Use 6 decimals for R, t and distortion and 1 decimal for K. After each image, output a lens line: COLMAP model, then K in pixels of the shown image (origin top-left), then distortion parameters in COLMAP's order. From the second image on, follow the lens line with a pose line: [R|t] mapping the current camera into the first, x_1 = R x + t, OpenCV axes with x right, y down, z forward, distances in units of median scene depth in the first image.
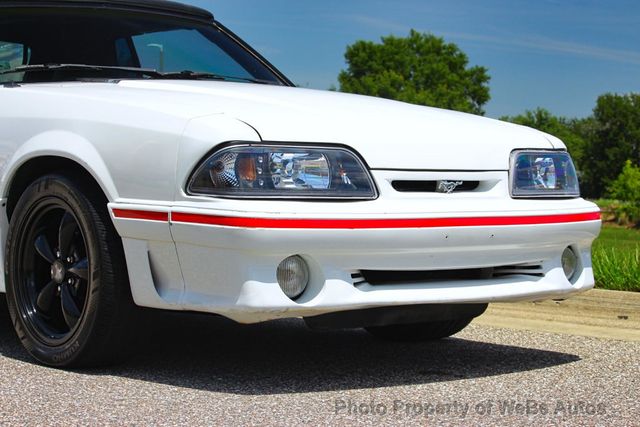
lens RADIAL K [[1612.3, 0, 320.4], [0, 1612.3, 242.1], [0, 0, 1]] dist [-0.373658, 0.729562]
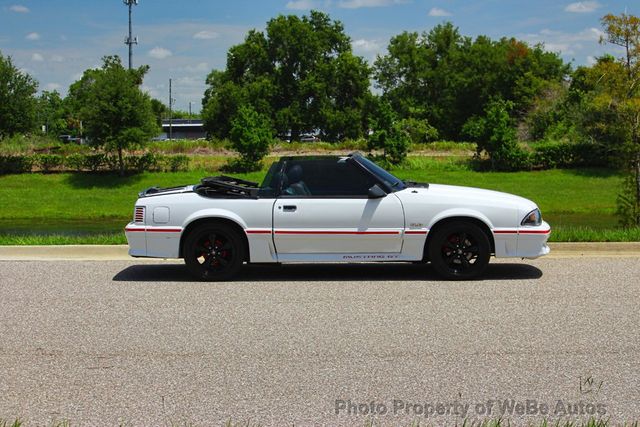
lens RADIAL K [[1617.7, 0, 320.0], [0, 1617.7, 213.5], [0, 0, 1]] dist [-0.373858, 0.221585]
pose [[0.677553, -0.068965, 0.732233, -0.139403], [0.050396, 0.997607, 0.047326, -0.011526], [-0.733745, 0.004836, 0.679408, -0.051702]]
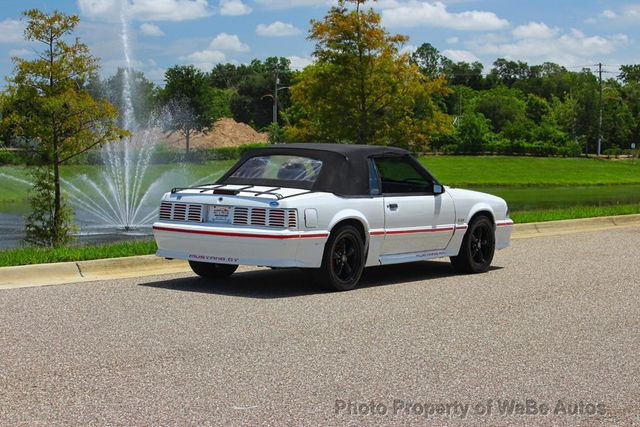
lens RADIAL K [[1617.7, 0, 320.0], [0, 1617.7, 213.5], [0, 0, 1]] dist [-0.373858, 0.221585]
pose [[-0.253957, -0.071824, 0.964545, -0.168959], [0.020299, 0.996624, 0.079557, -0.016317], [-0.967002, 0.039784, -0.251642, 0.109867]]
